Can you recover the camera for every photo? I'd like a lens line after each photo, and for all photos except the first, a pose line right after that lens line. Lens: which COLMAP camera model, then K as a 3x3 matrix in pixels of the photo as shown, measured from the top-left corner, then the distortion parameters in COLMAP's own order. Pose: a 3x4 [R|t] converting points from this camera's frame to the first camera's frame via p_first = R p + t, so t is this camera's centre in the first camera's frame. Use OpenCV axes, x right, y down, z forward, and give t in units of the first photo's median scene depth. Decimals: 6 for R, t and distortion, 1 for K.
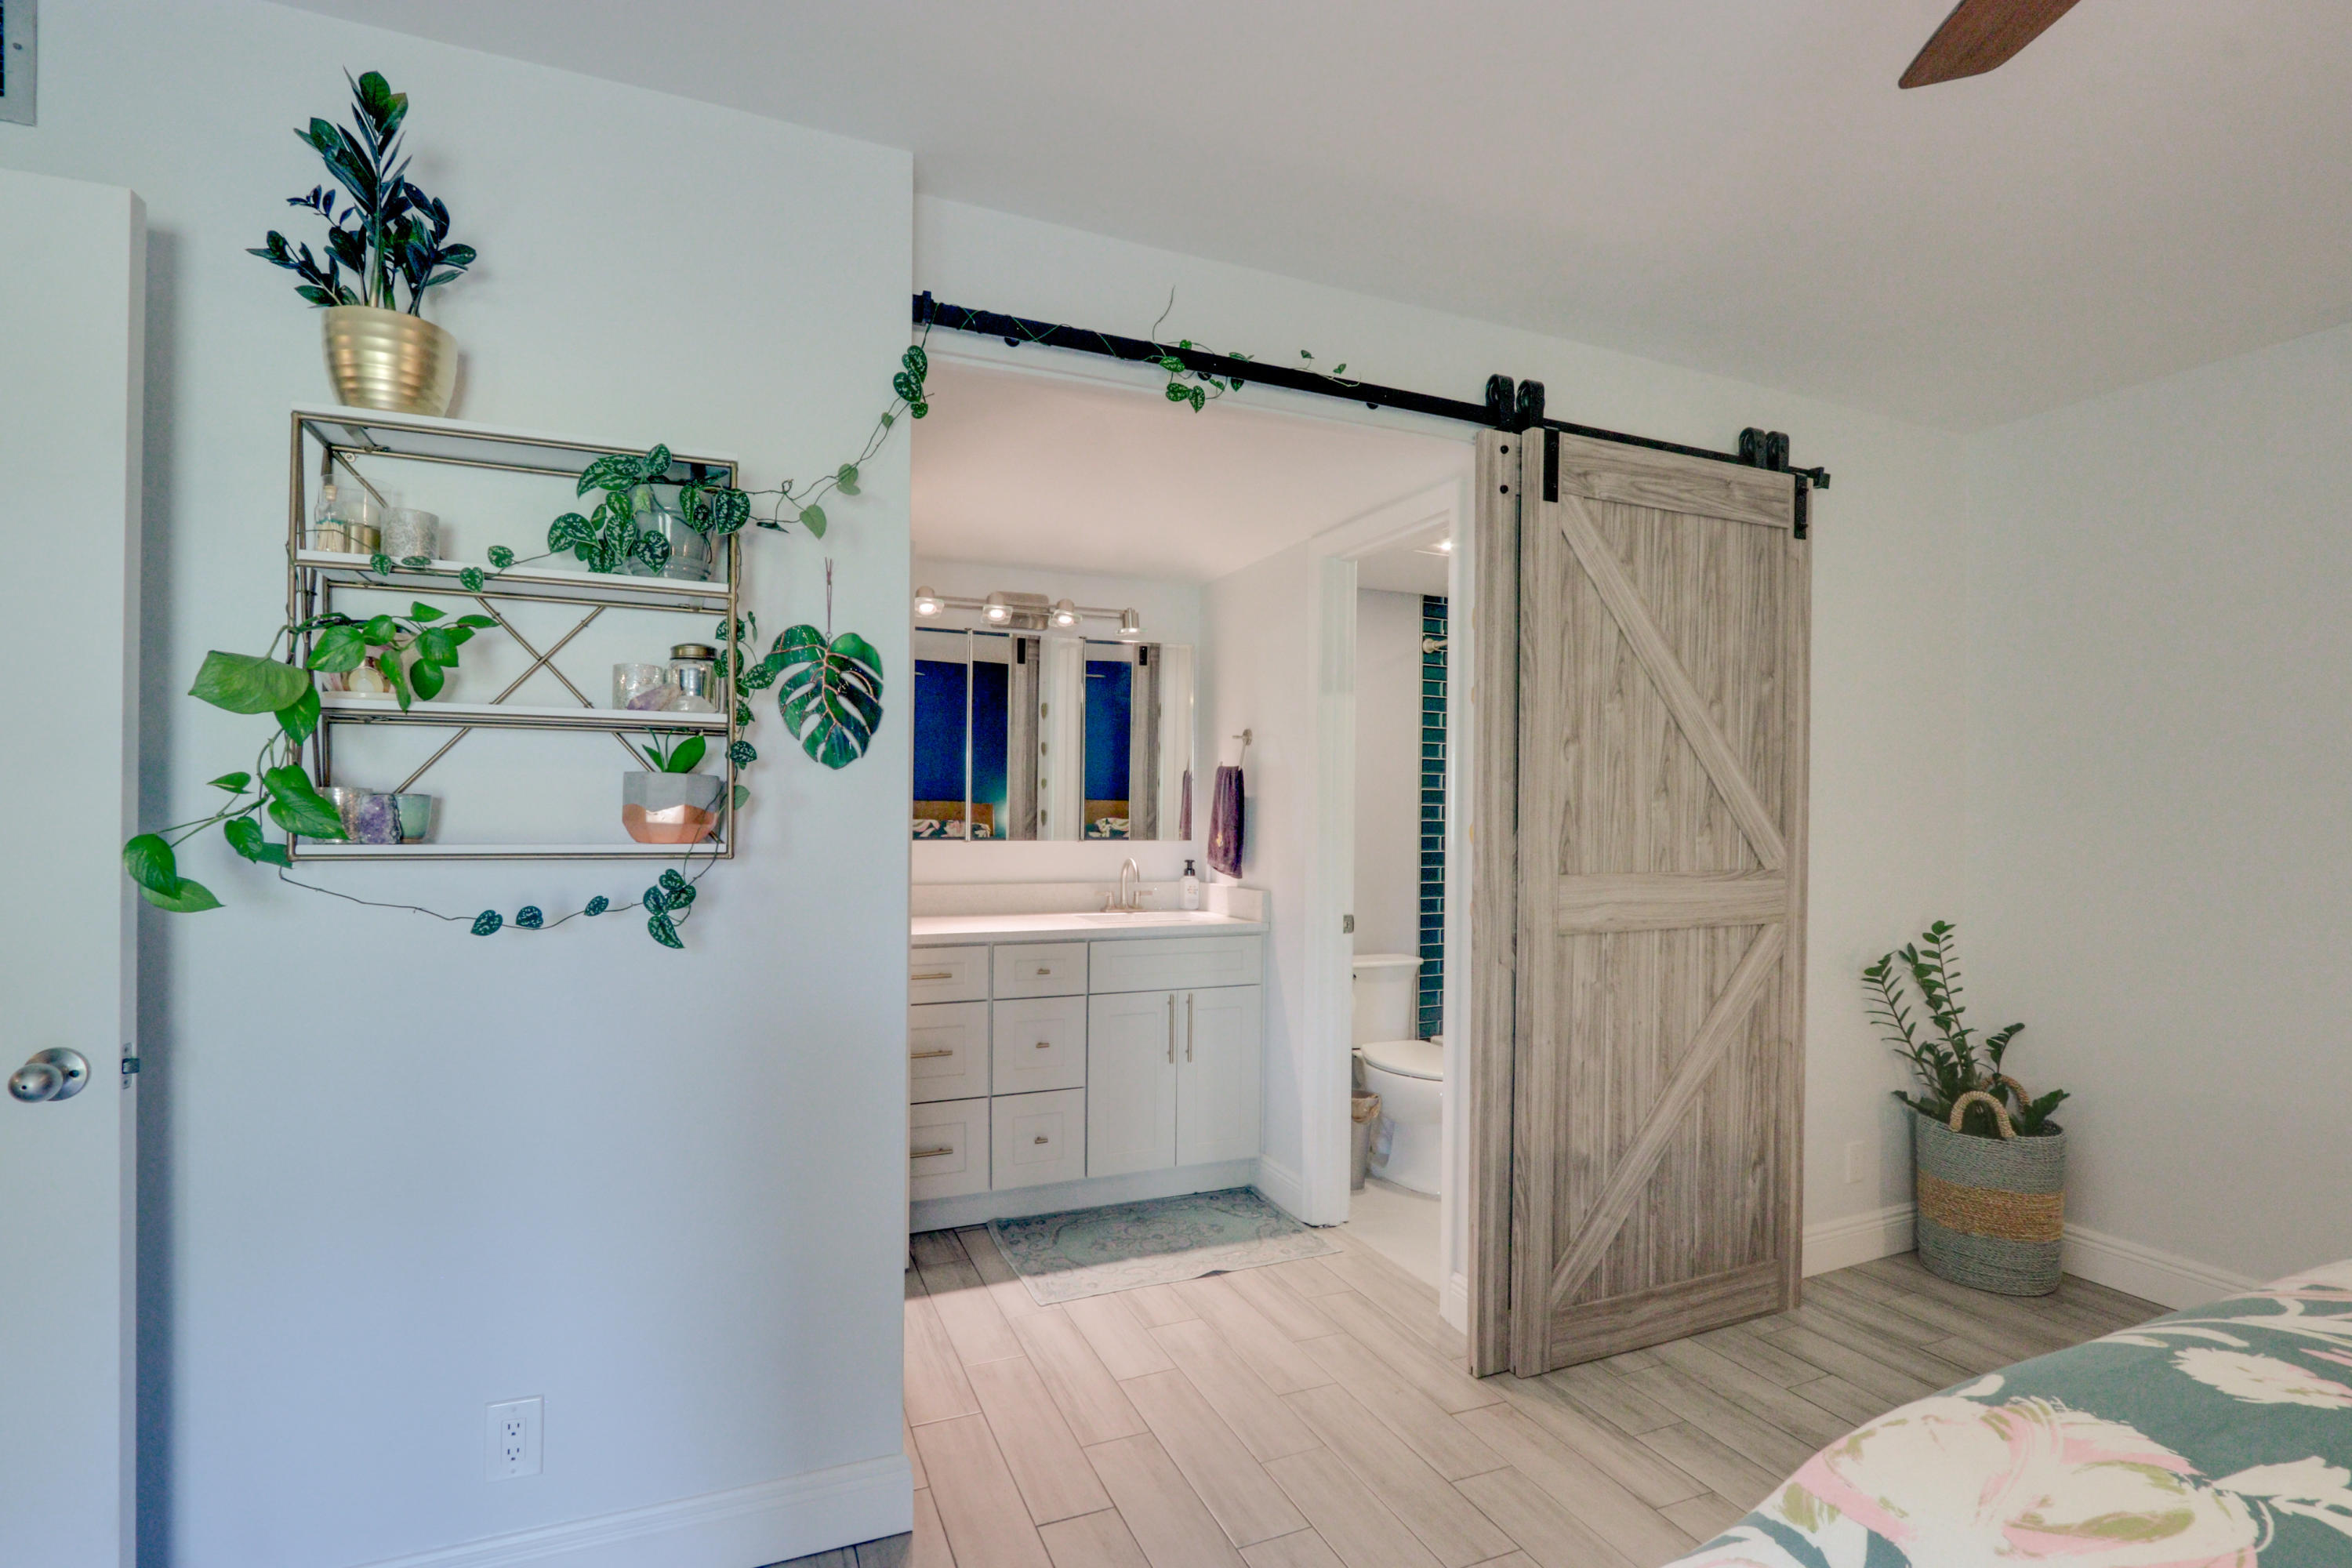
lens RADIAL K [[1100.2, 0, 1180.3], [0, 1100.2, 805.7], [0, 0, 1]] dist [-0.017144, 0.003799]
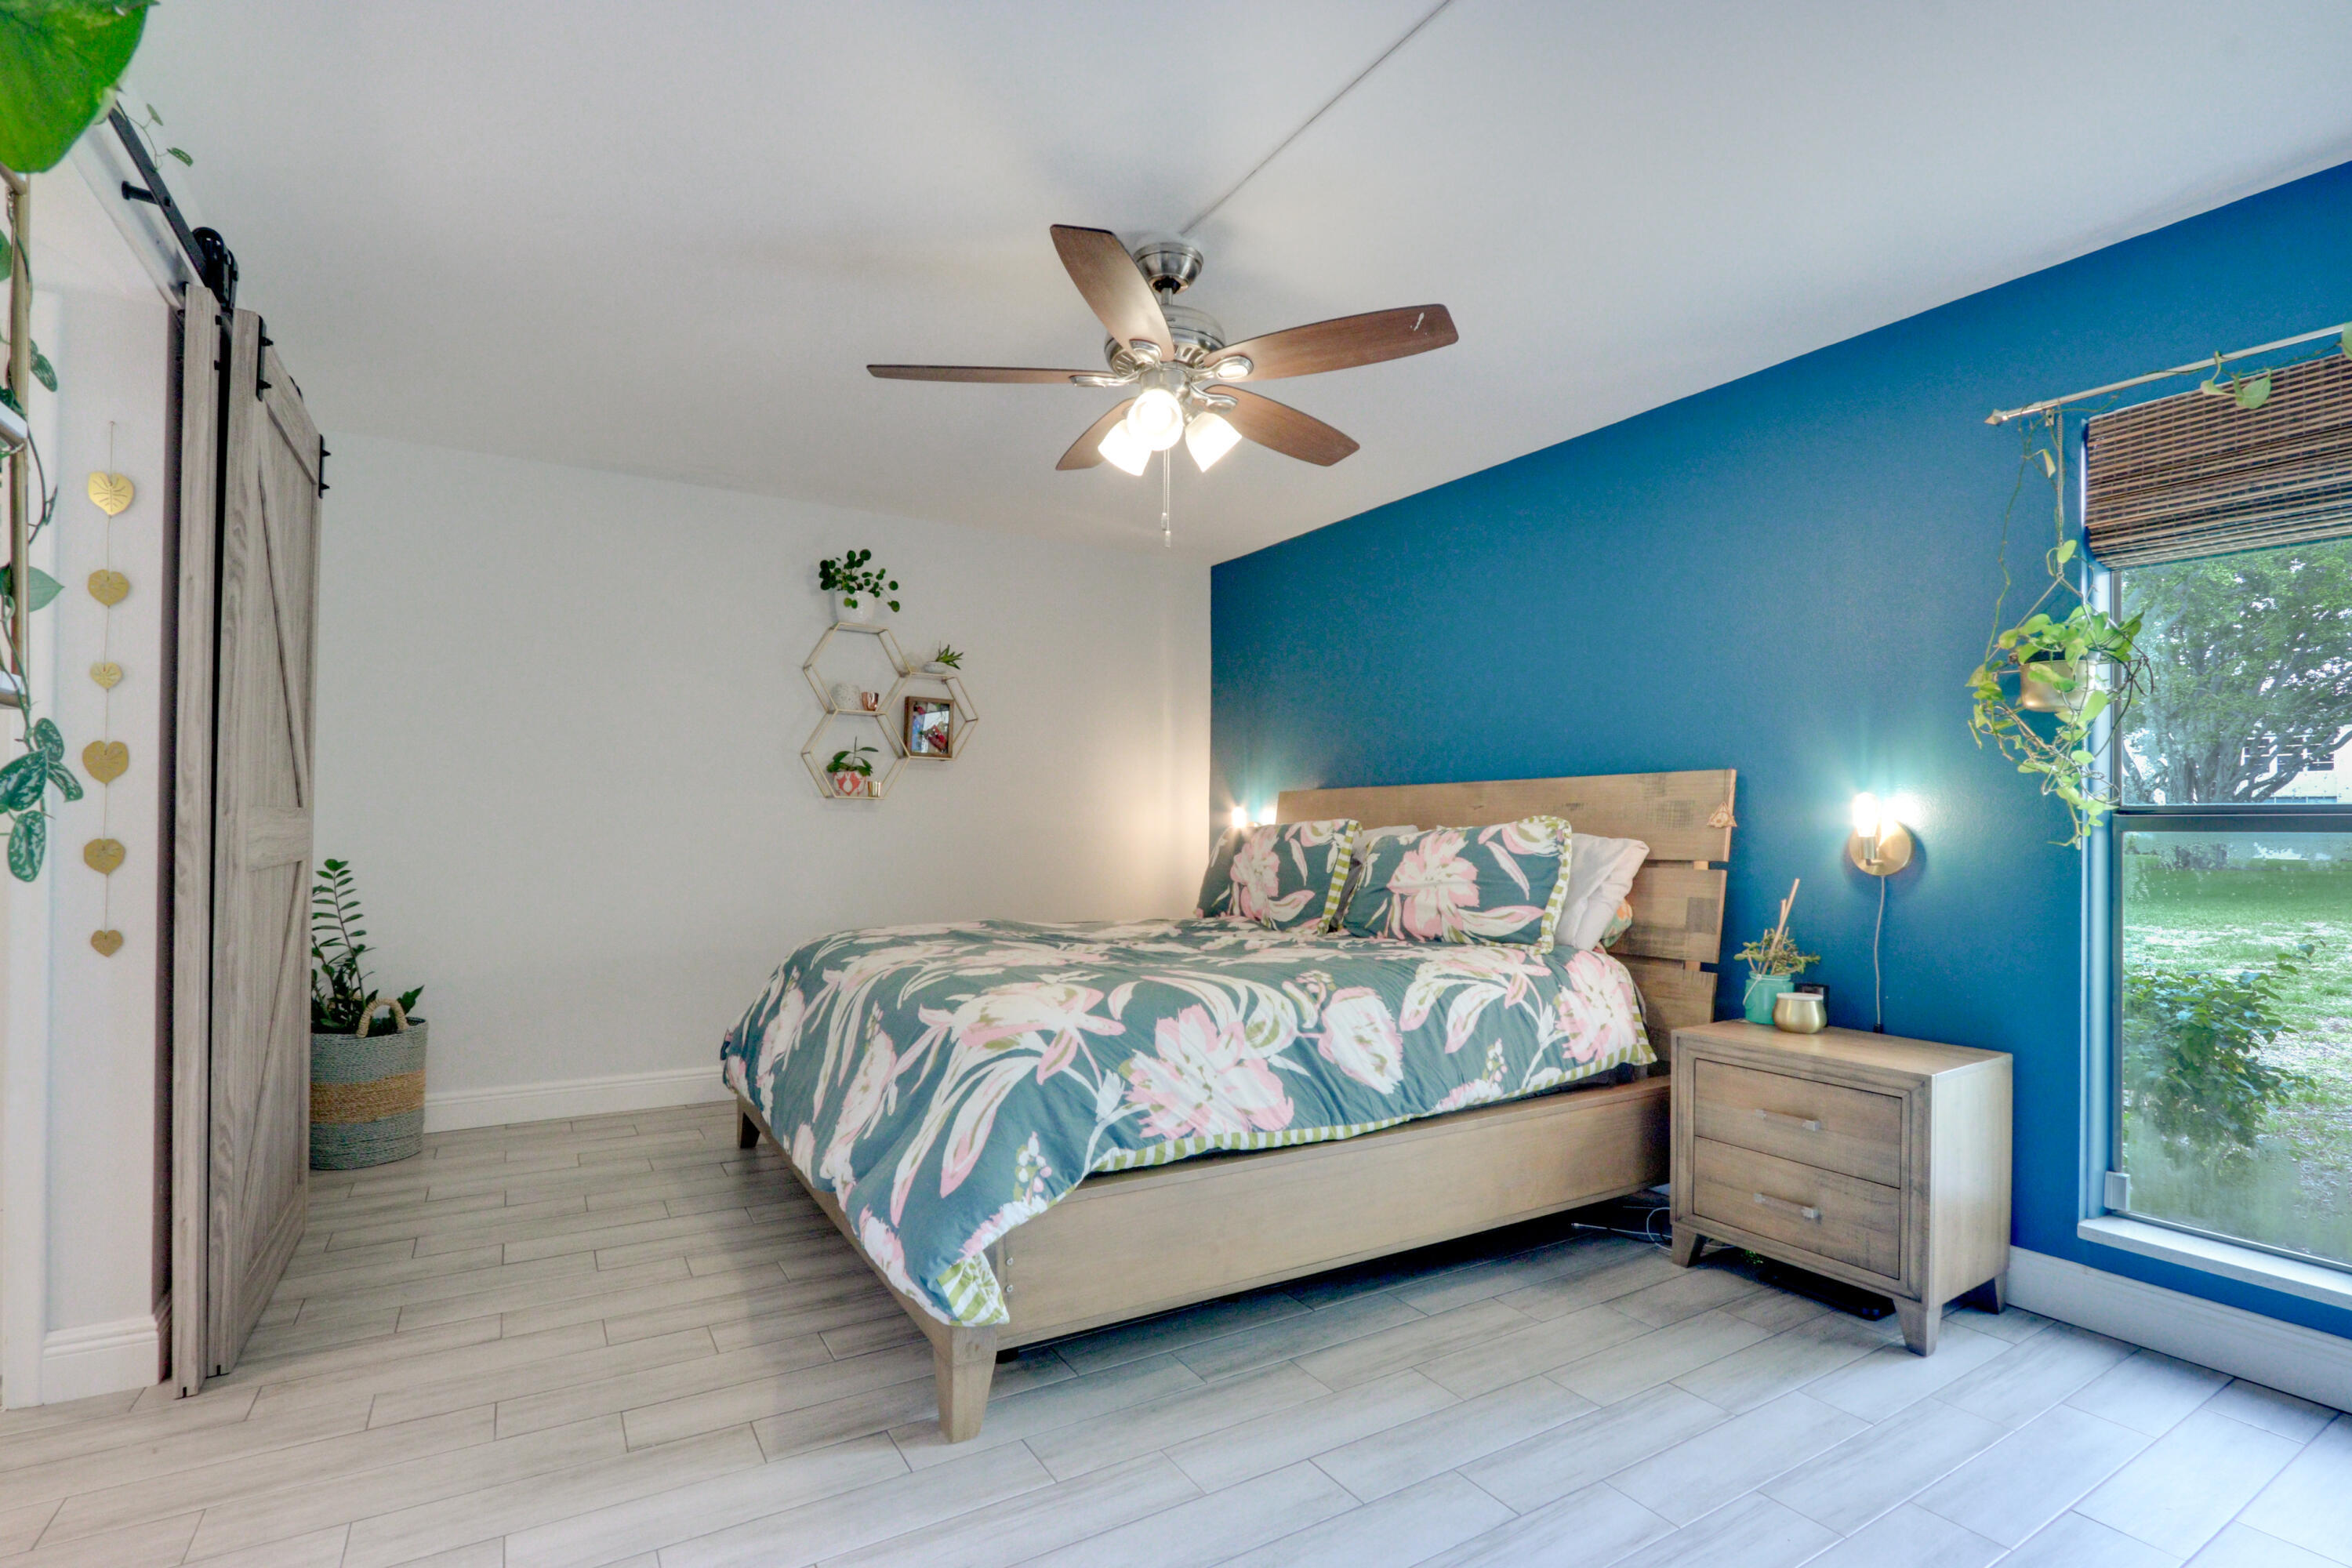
lens RADIAL K [[1100.2, 0, 1170.1], [0, 1100.2, 817.6], [0, 0, 1]] dist [-0.017144, 0.003799]
pose [[-0.135957, -0.001629, 0.990713, -0.607869], [-0.011853, 0.999930, 0.000018, 0.059290], [-0.990644, -0.011741, -0.135967, 0.338342]]
